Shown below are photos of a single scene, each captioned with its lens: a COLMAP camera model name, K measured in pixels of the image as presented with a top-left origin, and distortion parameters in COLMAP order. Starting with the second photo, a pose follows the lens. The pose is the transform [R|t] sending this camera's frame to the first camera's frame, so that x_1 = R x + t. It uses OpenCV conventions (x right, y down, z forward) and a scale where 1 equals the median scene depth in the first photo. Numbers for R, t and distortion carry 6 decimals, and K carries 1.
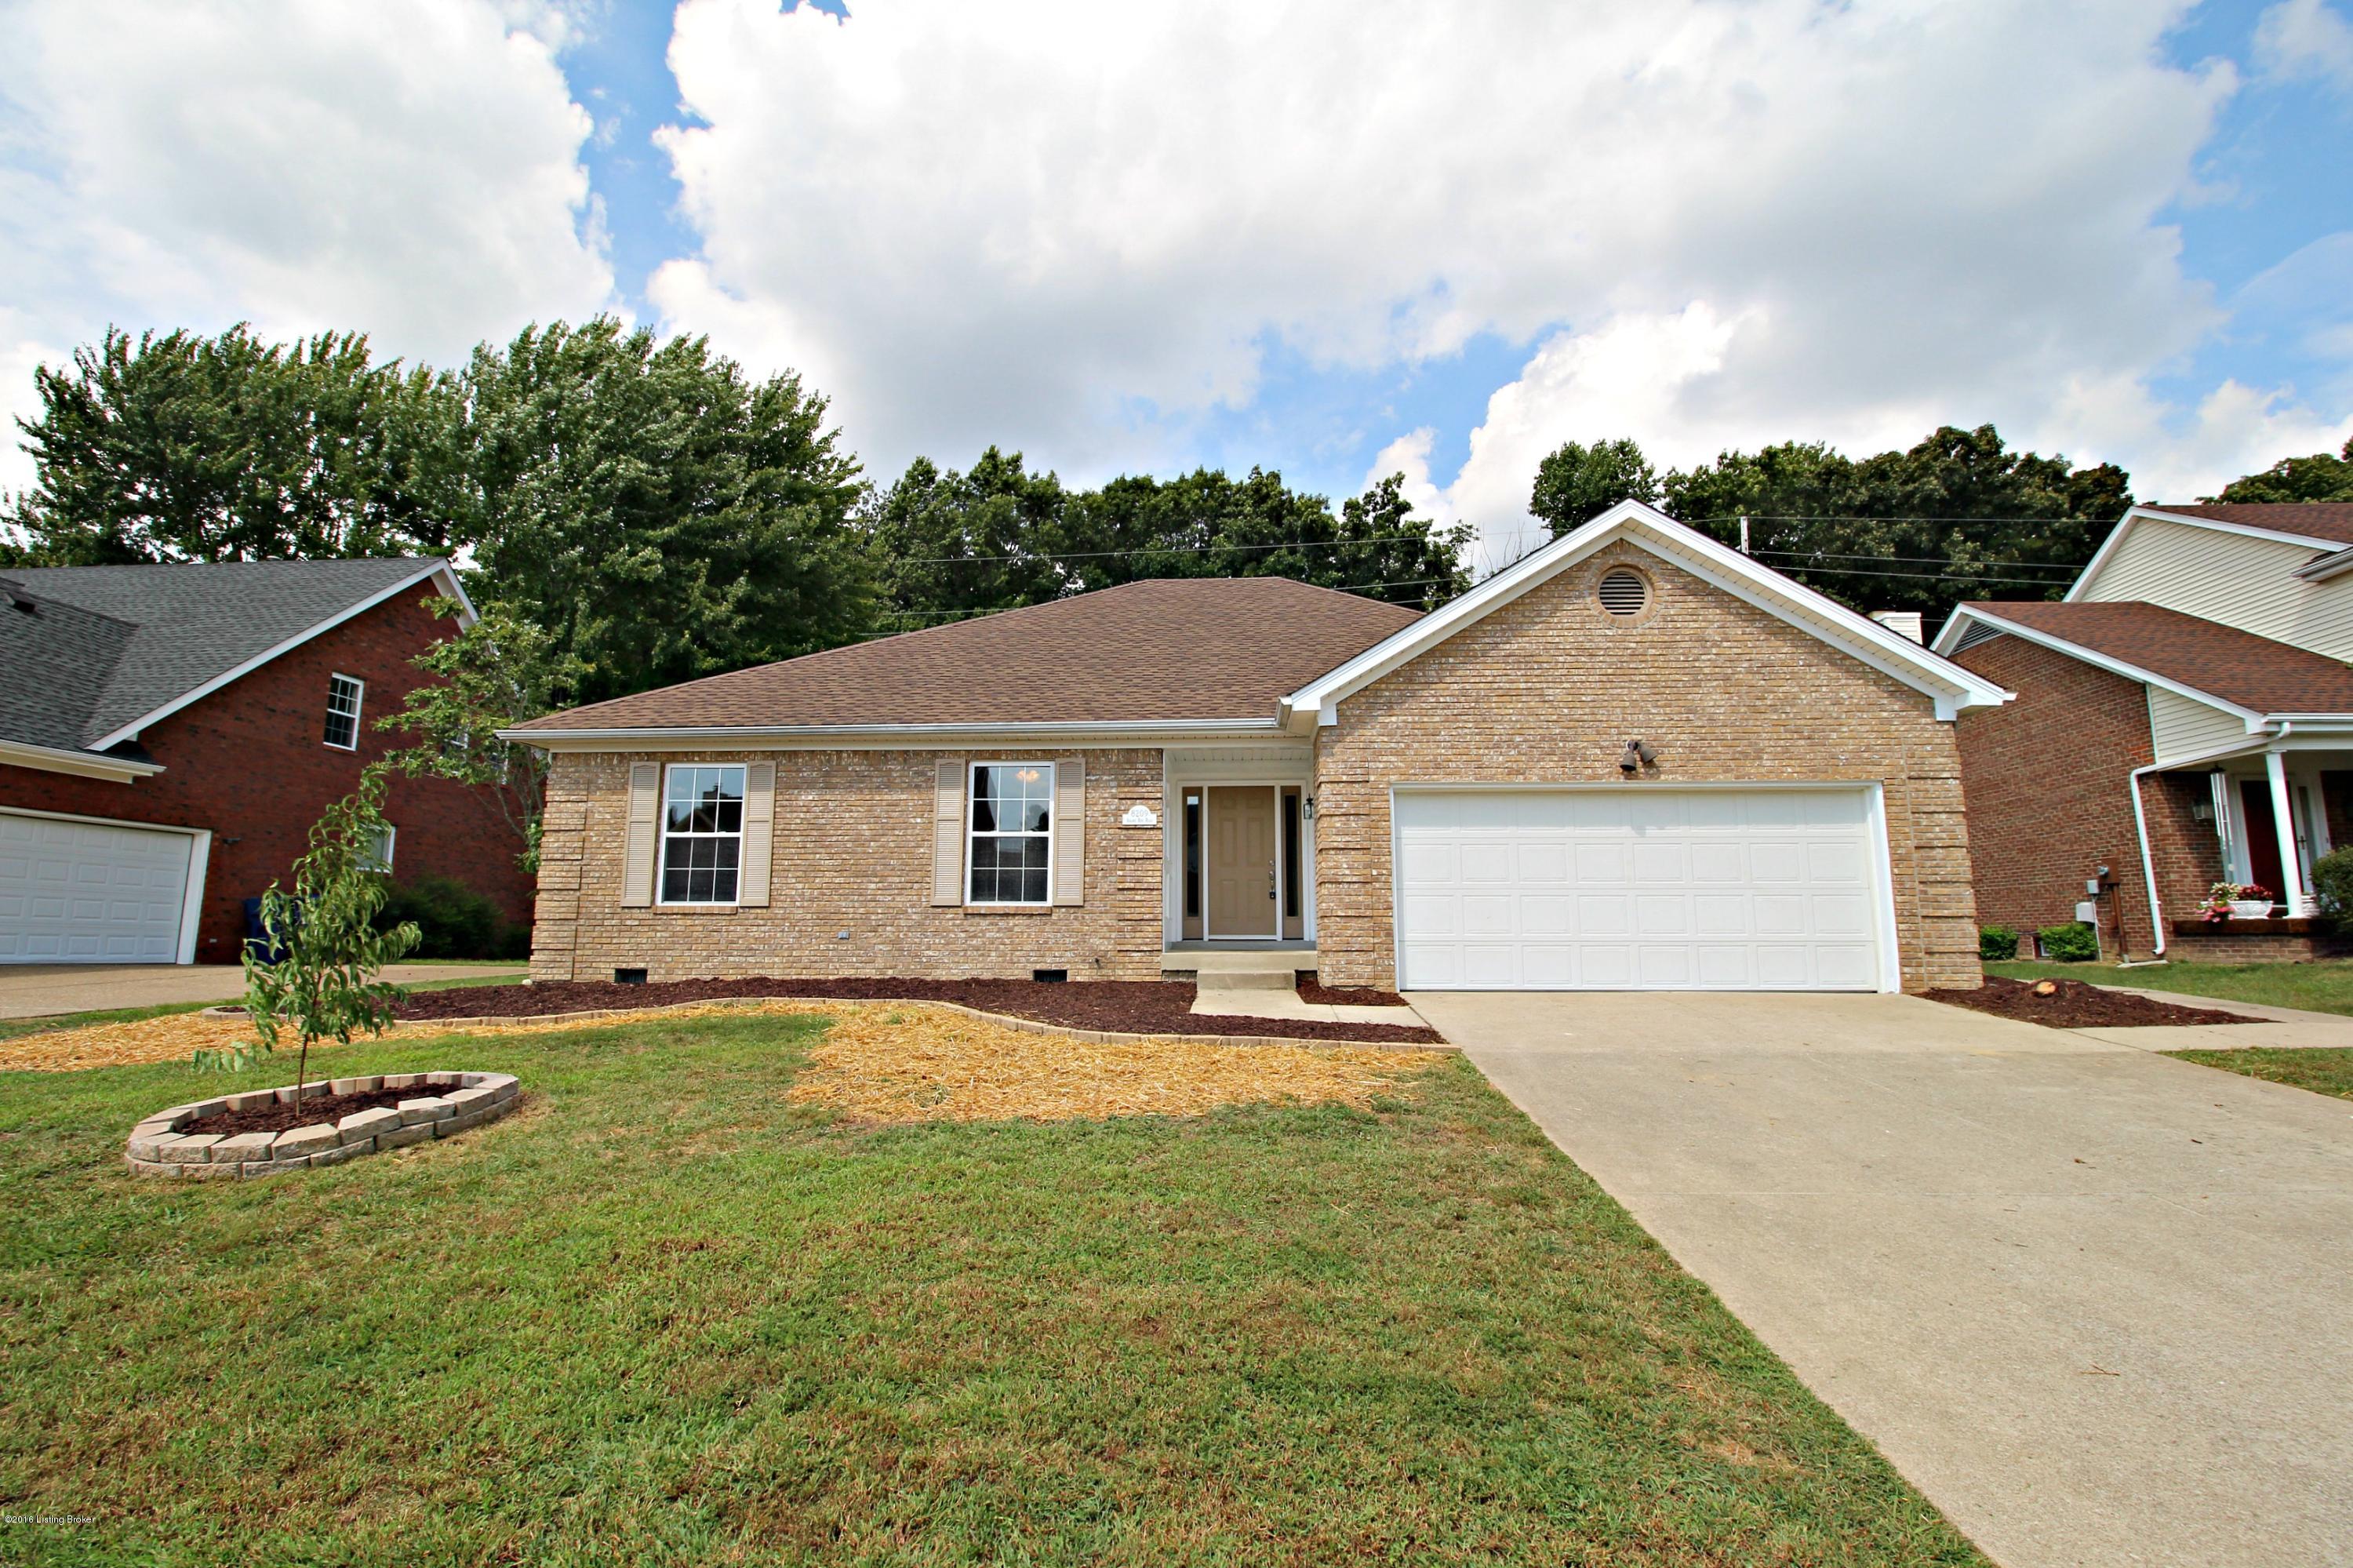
lens RADIAL K [[1110.0, 0, 1178.4], [0, 1110.0, 777.0], [0, 0, 1]] dist [-0.003798, -0.012558]
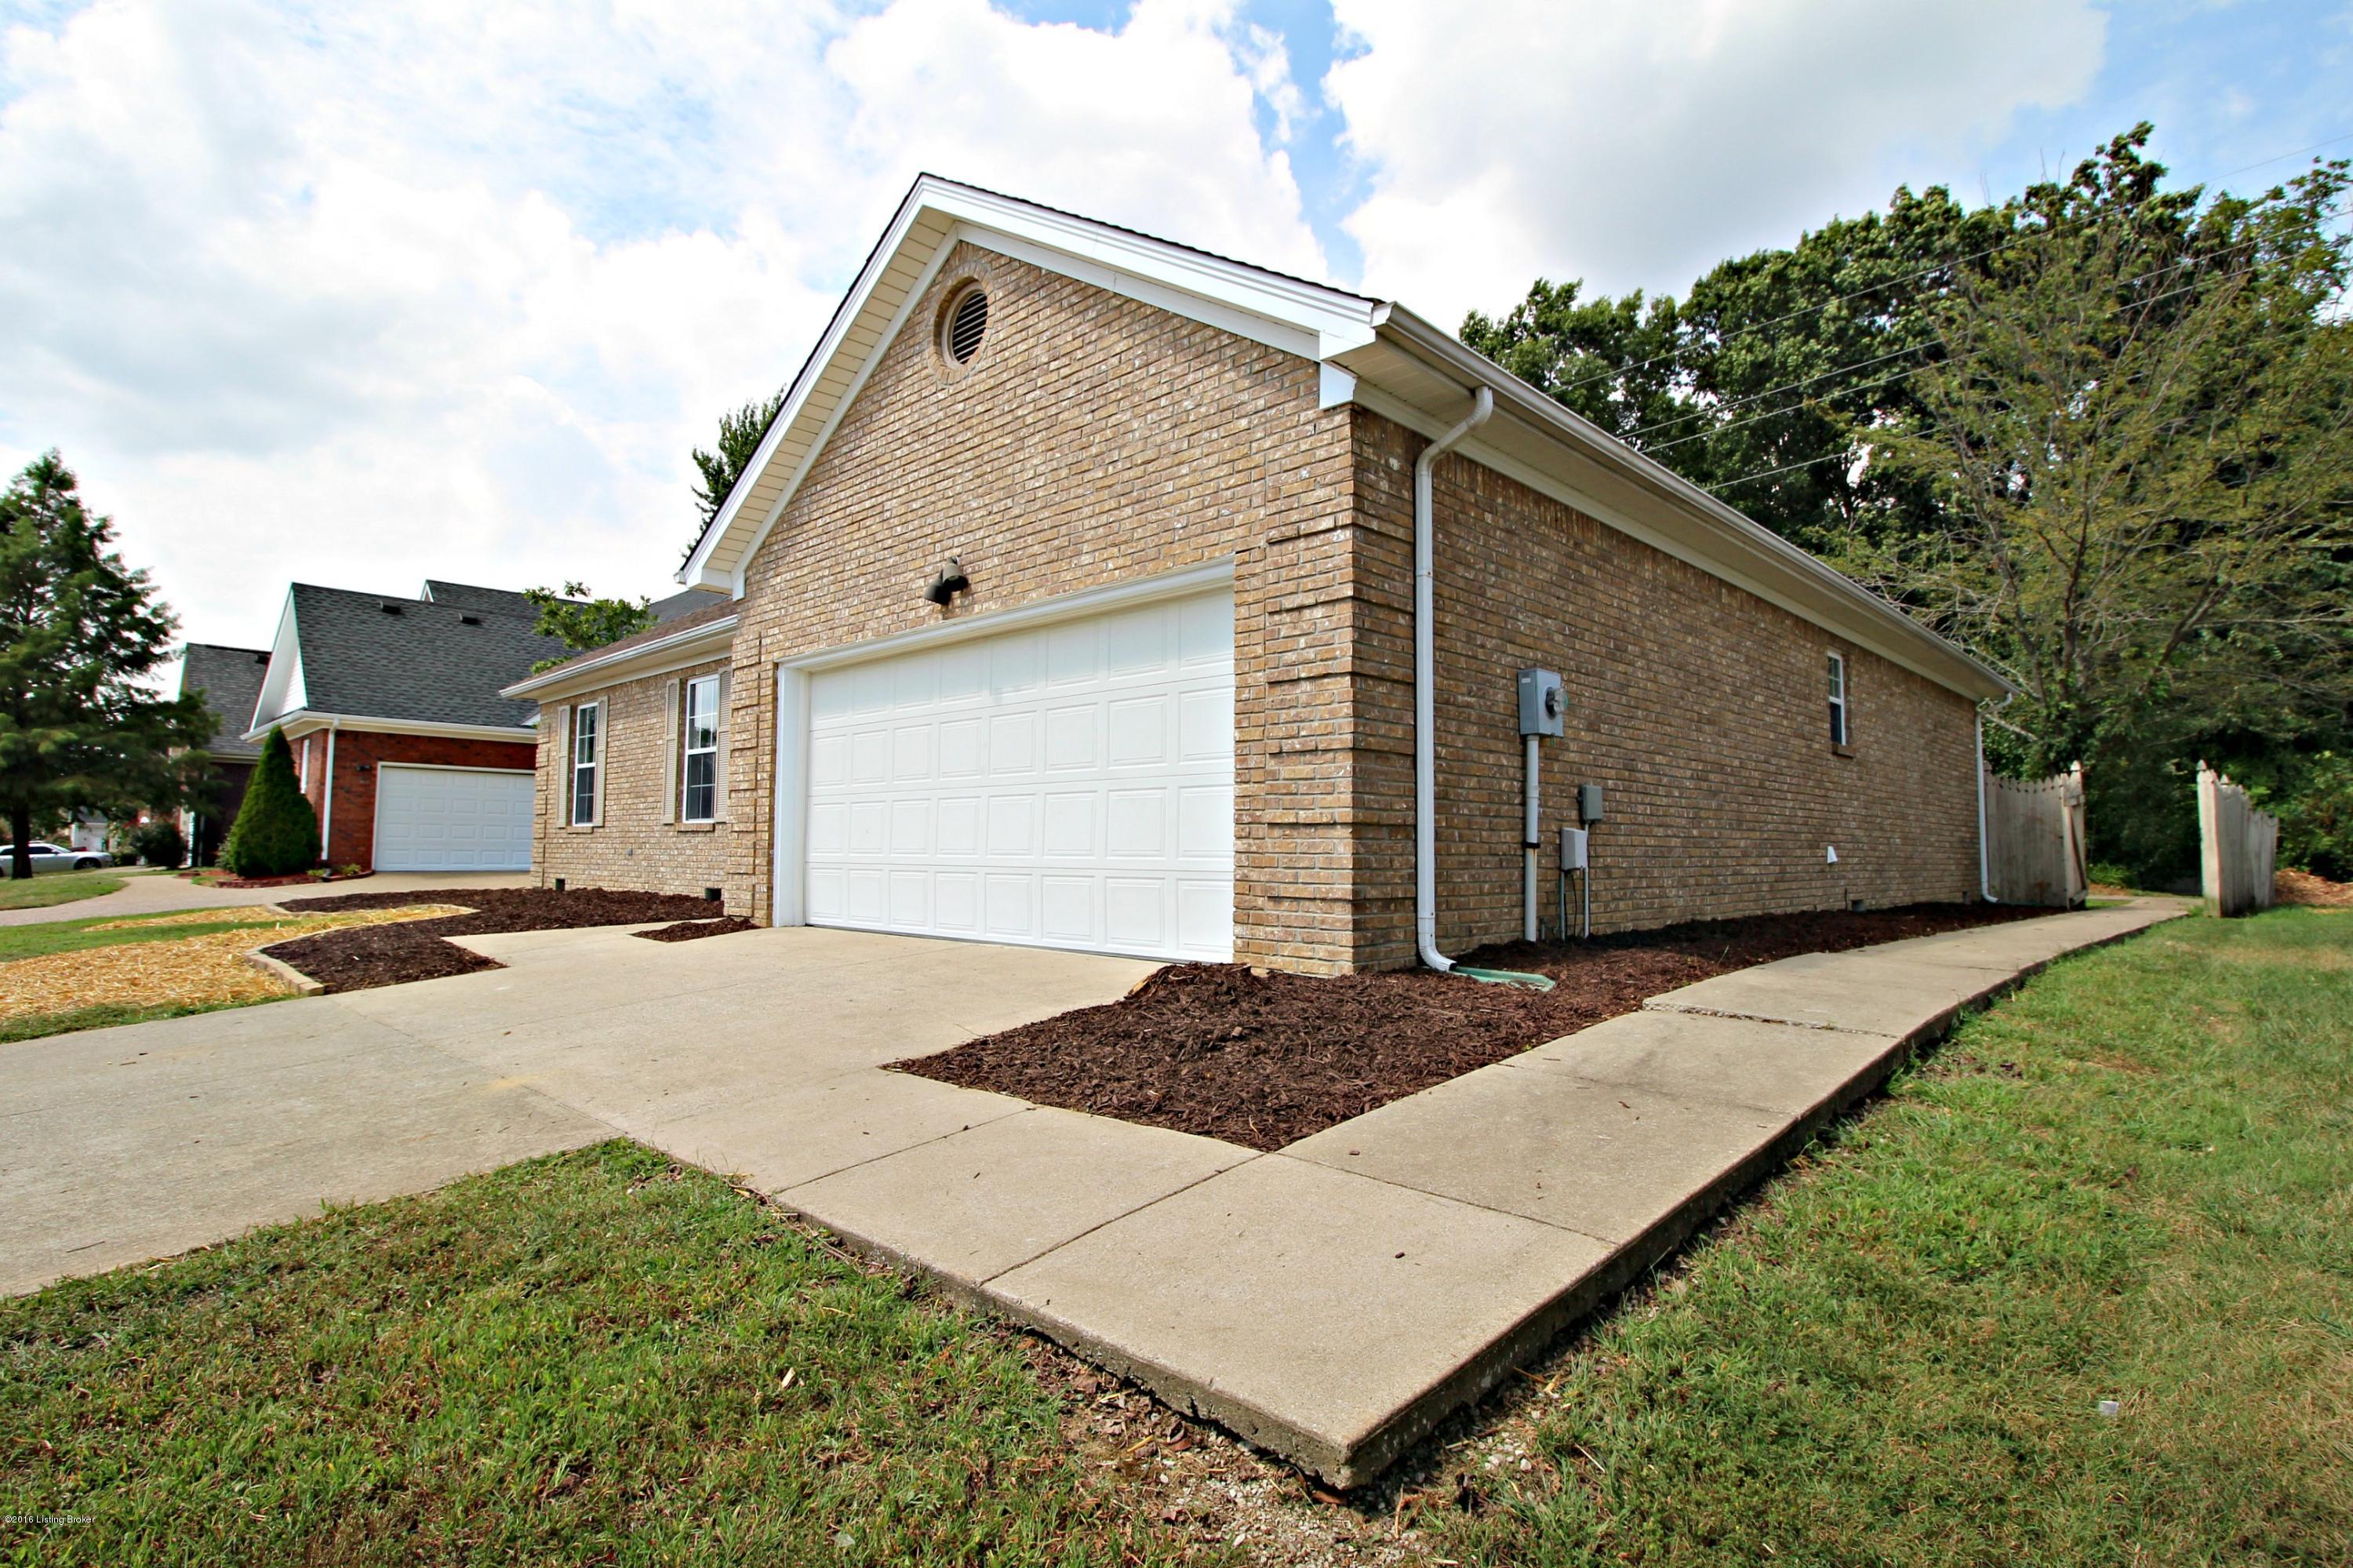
lens RADIAL K [[1157.1, 0, 1235.8], [0, 1157.1, 778.5], [0, 0, 1]] dist [-0.004291, -0.000845]
pose [[0.760064, -0.038371, -0.648714, 0.944481], [0.093472, 0.994330, 0.050703, 0.074429], [0.643091, -0.099174, 0.759341, 0.570185]]
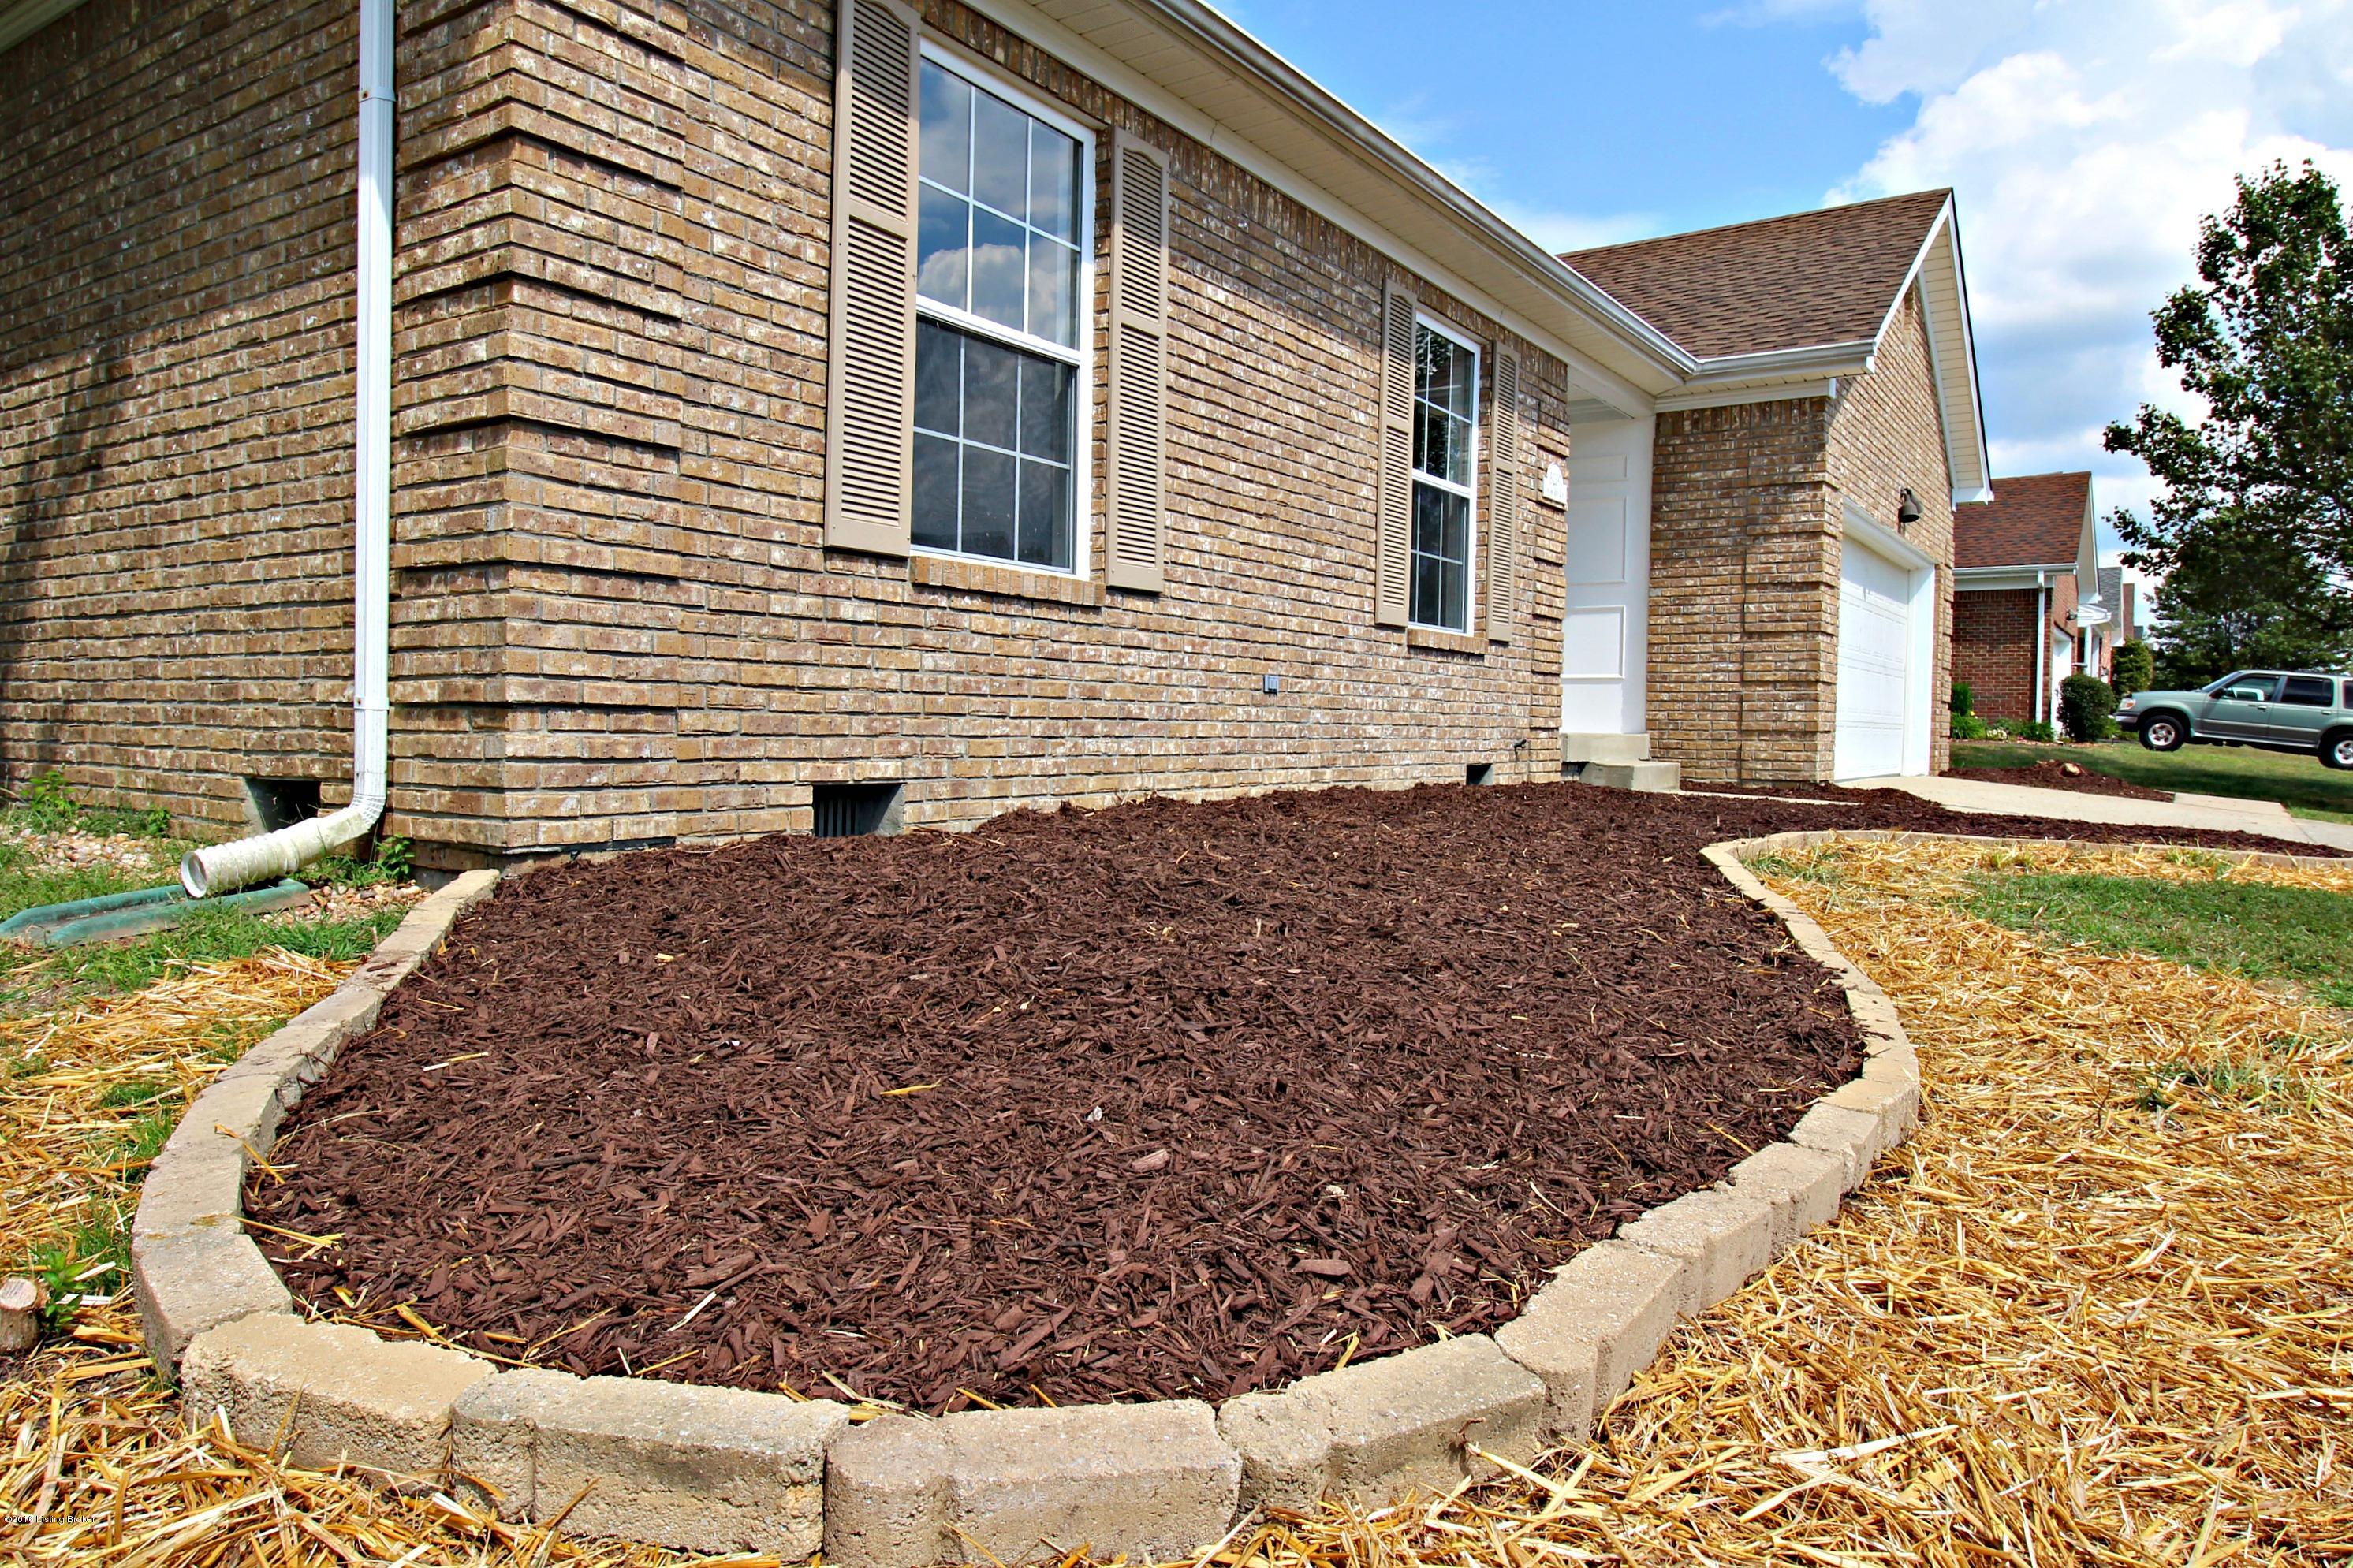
lens RADIAL K [[1525.6, 0, 1176.5], [0, 1525.6, 784.0], [0, 0, 1]] dist [0.009341, -0.014601]
pose [[0.517096, -0.024182, 0.855586, -0.830782], [-0.141713, 0.983386, 0.113442, 0.129616], [-0.844115, -0.179908, 0.505078, 0.804806]]
